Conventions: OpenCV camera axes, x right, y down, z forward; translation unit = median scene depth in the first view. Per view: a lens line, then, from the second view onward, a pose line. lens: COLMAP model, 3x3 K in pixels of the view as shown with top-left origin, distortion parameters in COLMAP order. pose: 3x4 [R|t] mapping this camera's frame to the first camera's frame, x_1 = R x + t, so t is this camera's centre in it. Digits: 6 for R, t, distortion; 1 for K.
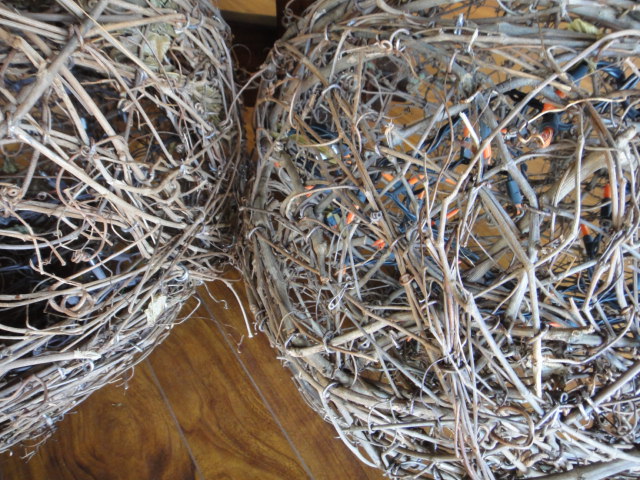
lens RADIAL K [[464.8, 0, 320.0], [0, 464.8, 240.0], [0, 0, 1]] dist [-0.001427, 0.004051]
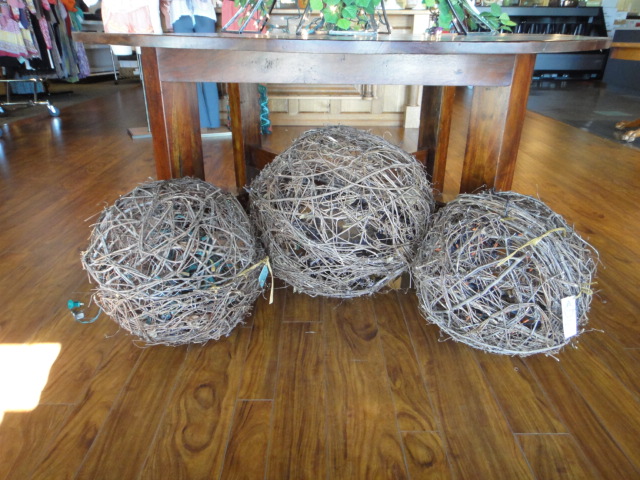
lens RADIAL K [[464.8, 0, 320.0], [0, 464.8, 240.0], [0, 0, 1]] dist [-0.001427, 0.004051]
pose [[0.830705, 0.220037, -0.511383, 1.291130], [-0.400249, 0.874520, -0.273889, 1.490528], [0.386949, 0.432202, 0.814538, -2.866160]]
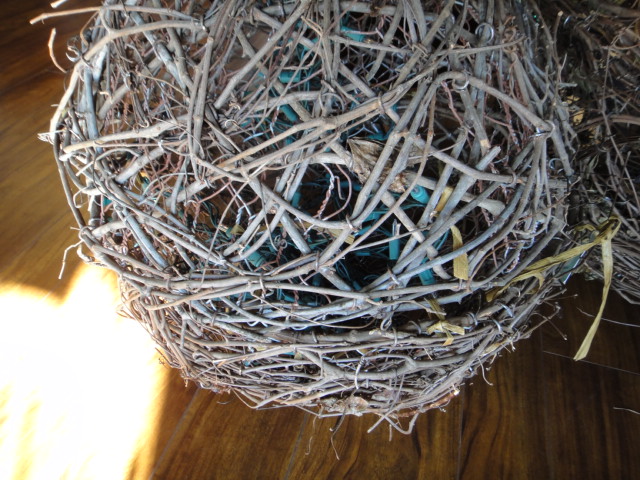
lens RADIAL K [[464.8, 0, 320.0], [0, 464.8, 240.0], [0, 0, 1]] dist [-0.001427, 0.004051]
pose [[0.628848, 0.530531, -0.568408, -1.049427], [-0.576113, 0.808867, 0.117593, 1.002062], [0.522153, 0.253519, 0.814300, -0.898212]]
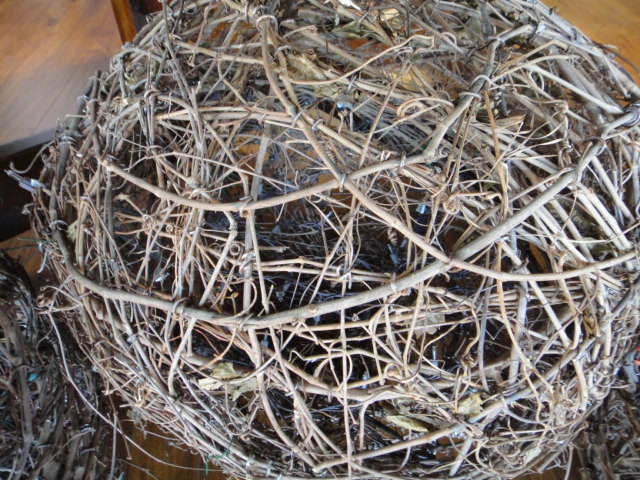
lens RADIAL K [[464.8, 0, 320.0], [0, 464.8, 240.0], [0, 0, 1]] dist [-0.001427, 0.004051]
pose [[0.869213, 0.358682, -0.340318, -0.679457], [-0.377395, 0.925974, 0.012031, -0.199819], [0.319441, 0.117977, 0.940233, -0.391492]]
